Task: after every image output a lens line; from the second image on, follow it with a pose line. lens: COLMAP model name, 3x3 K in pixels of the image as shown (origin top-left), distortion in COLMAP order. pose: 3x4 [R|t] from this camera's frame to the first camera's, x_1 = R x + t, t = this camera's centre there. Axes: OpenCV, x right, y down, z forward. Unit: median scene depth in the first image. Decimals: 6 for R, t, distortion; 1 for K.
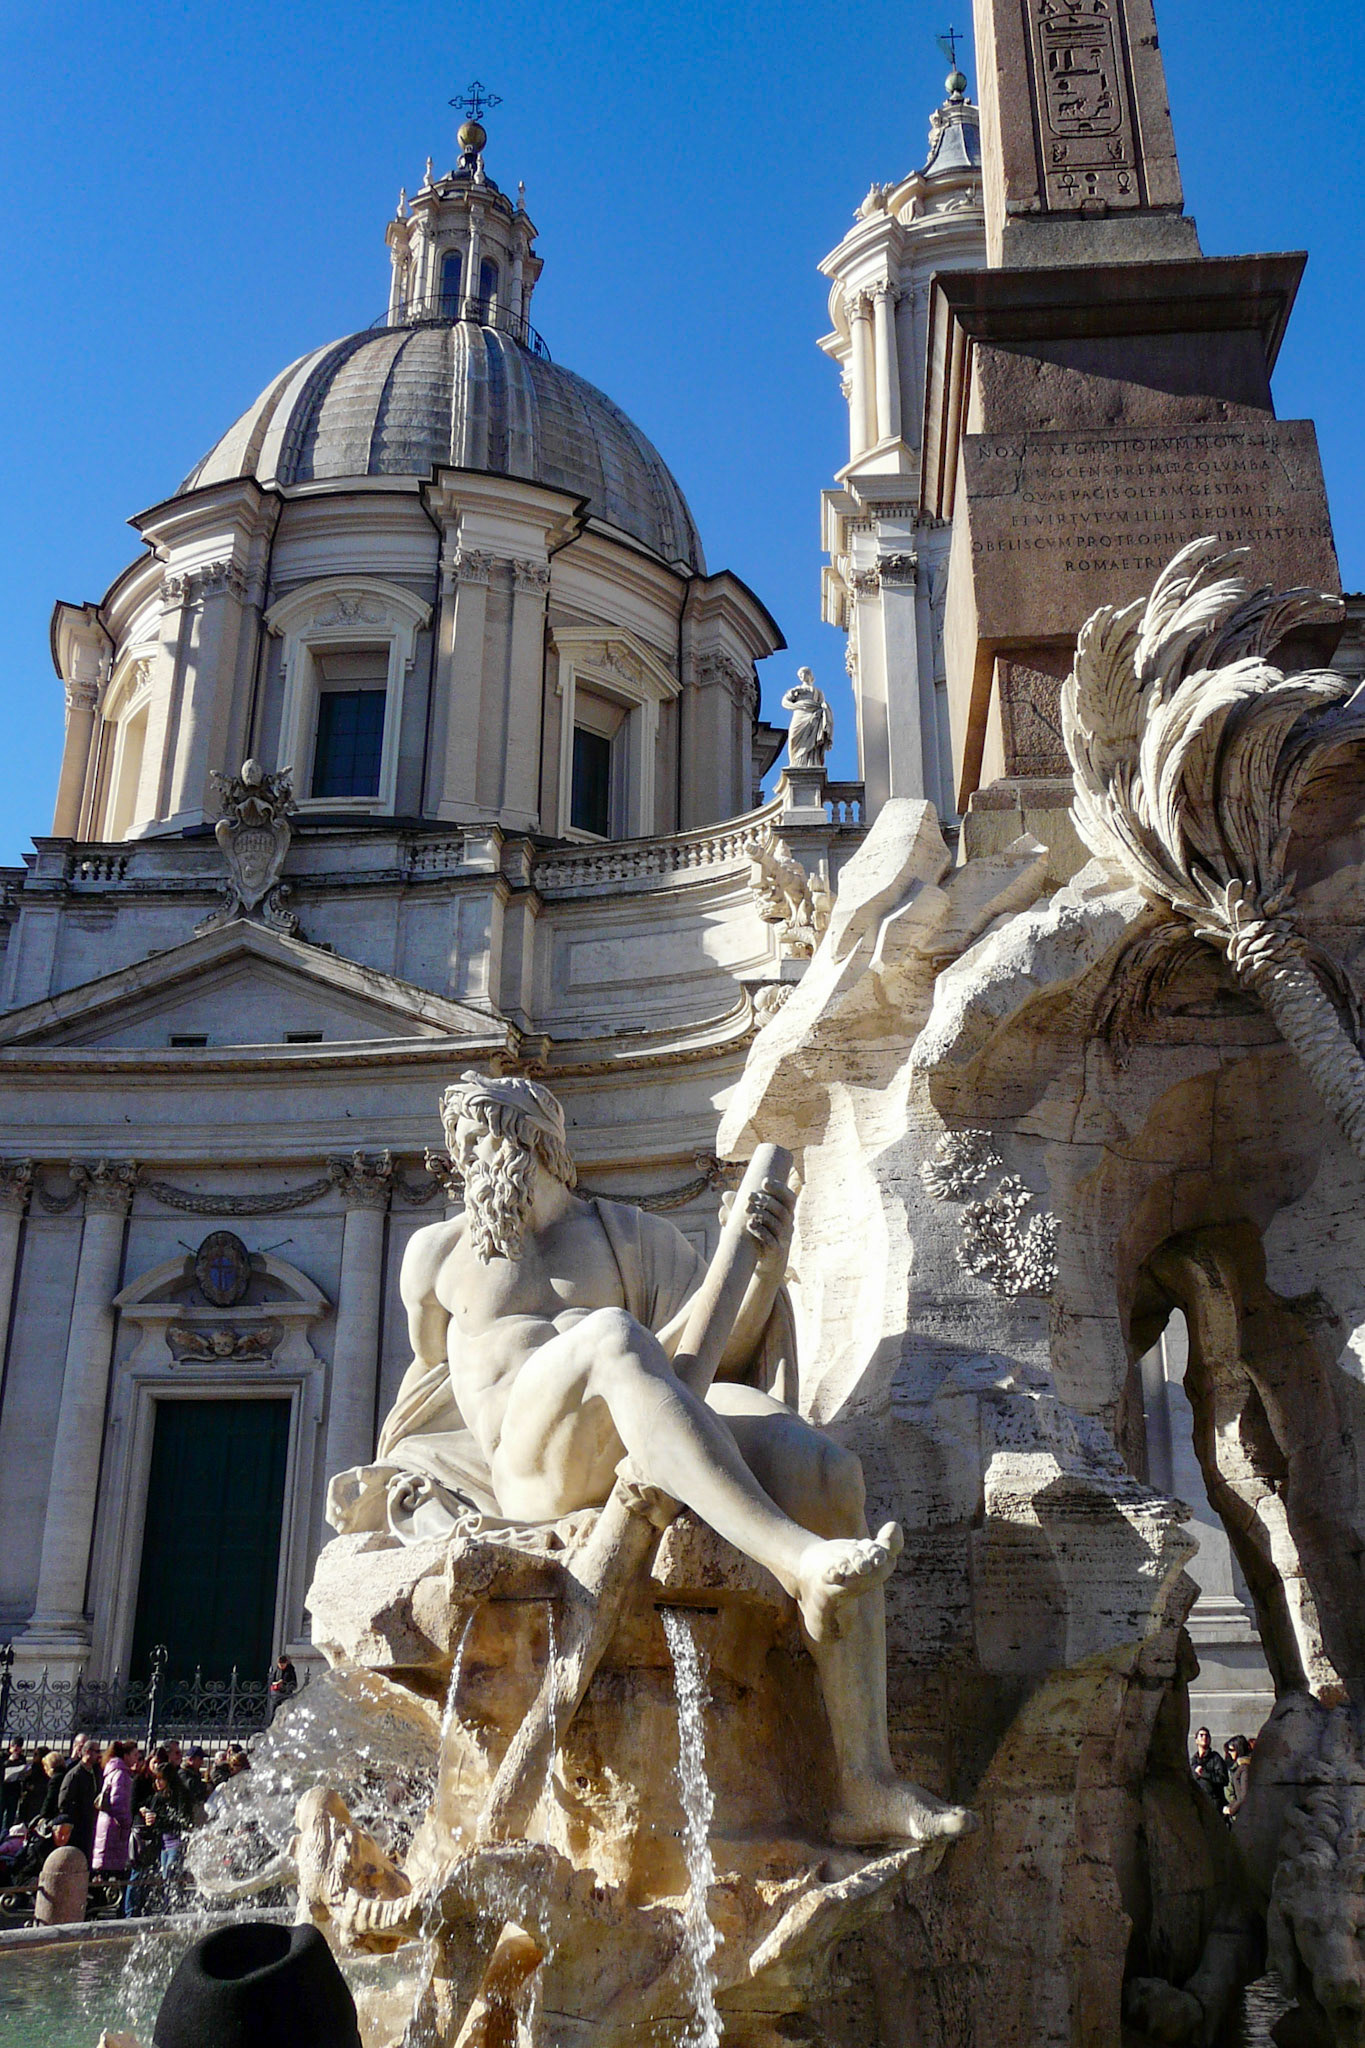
lens RADIAL K [[1773.7, 0, 682.5], [0, 1773.7, 1024.0], [0, 0, 1]] dist [-0.078612, 0.090182]
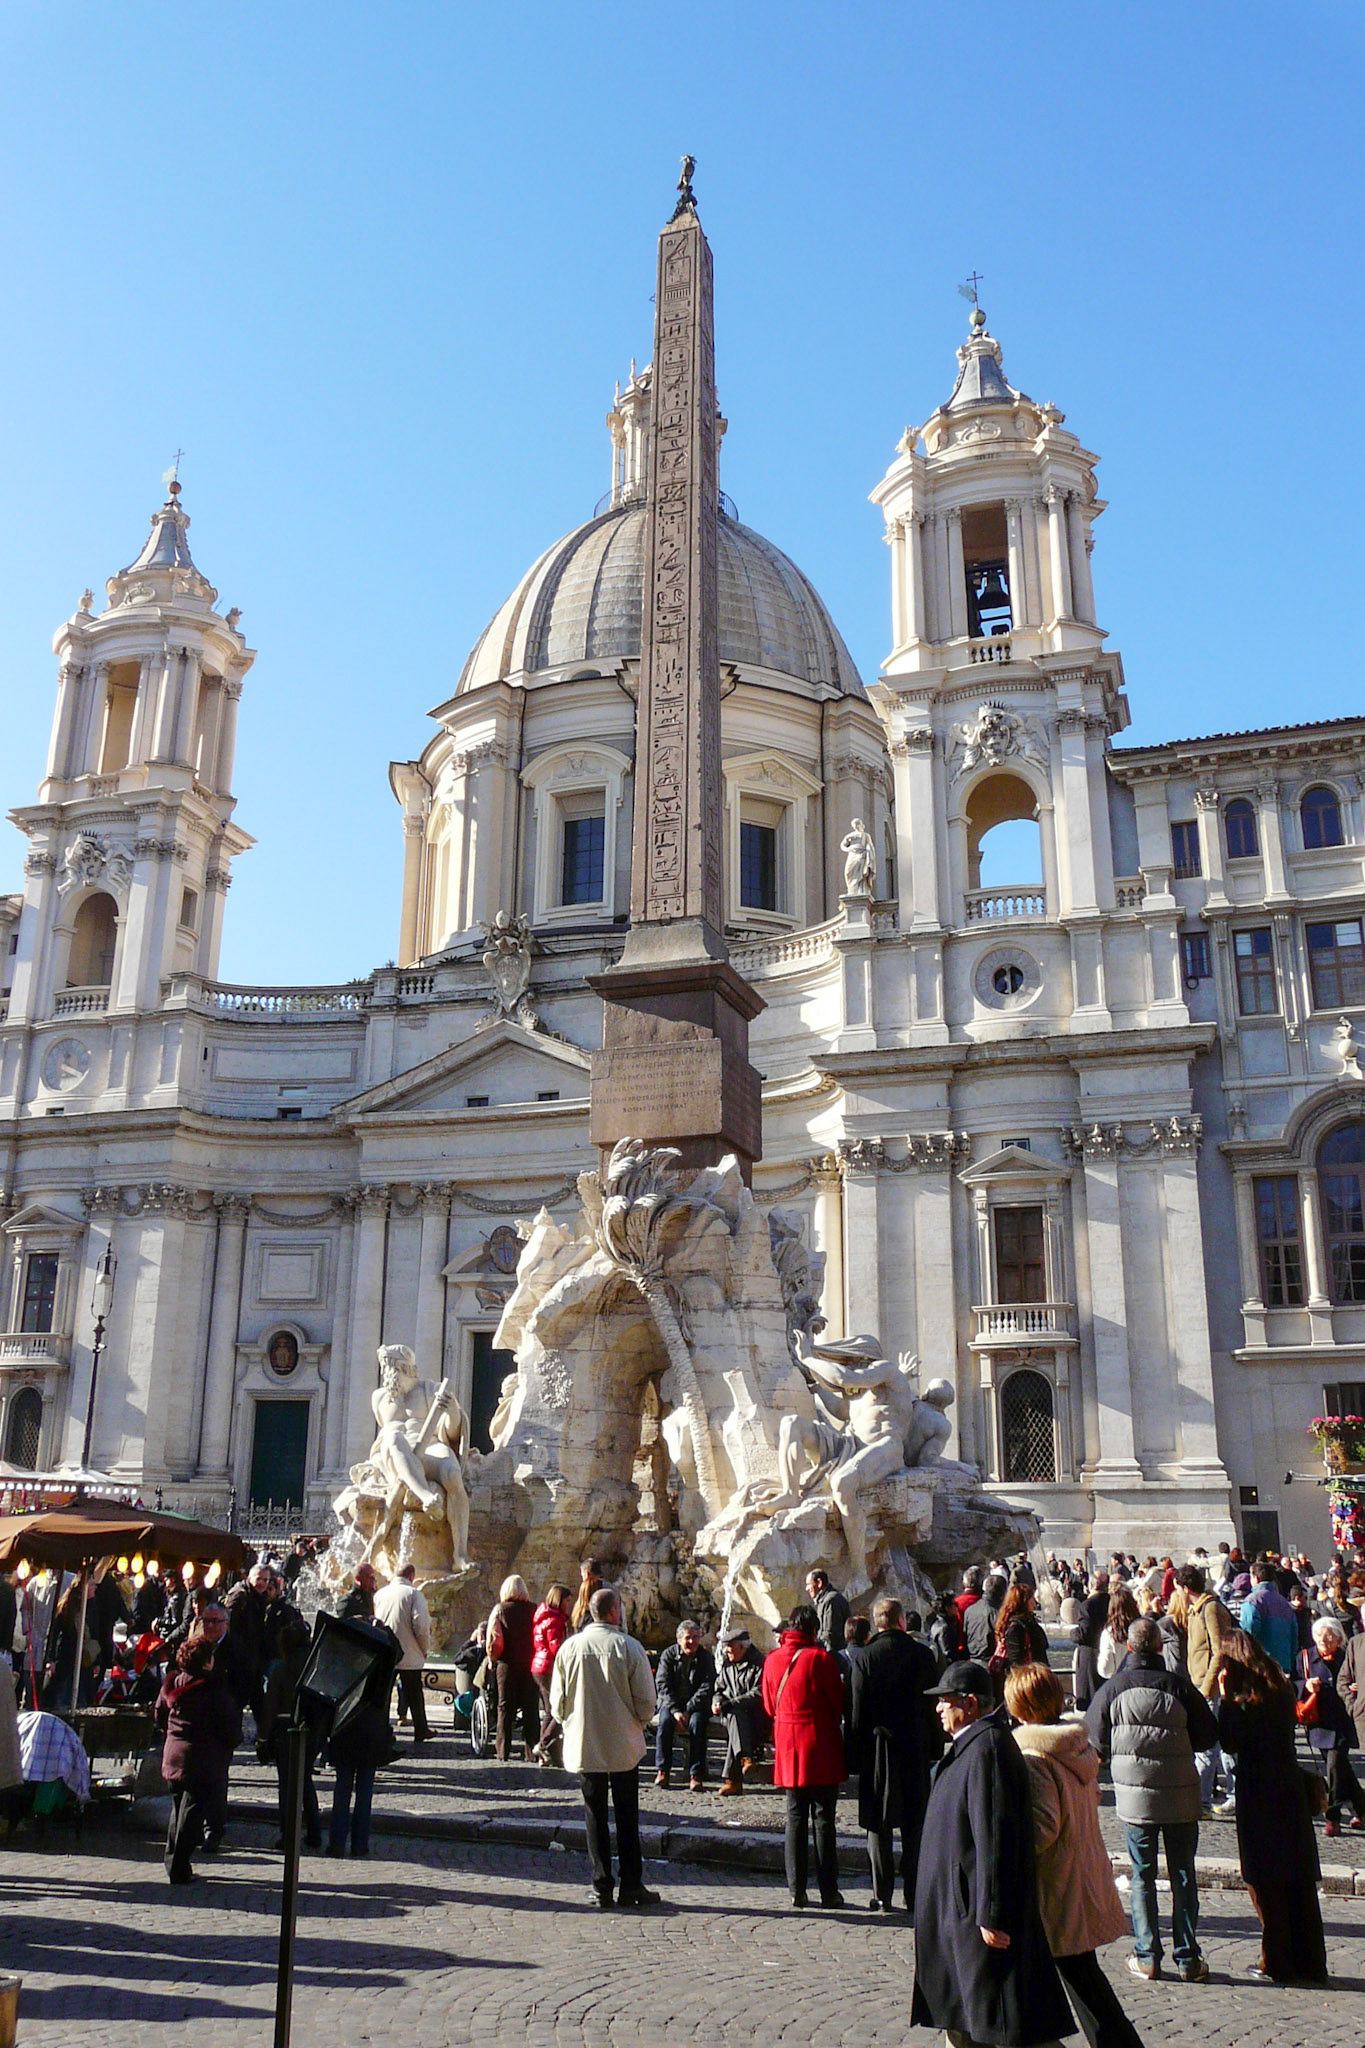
lens RADIAL K [[1806.8, 0, 680.1], [0, 1806.8, 891.0], [0, 0, 1]] dist [-0.071630, 0.010924]
pose [[0.963832, -0.078180, -0.254784, 0.302147], [0.087467, 0.995846, 0.025306, -0.193382], [0.251747, -0.046675, 0.966667, -0.466911]]
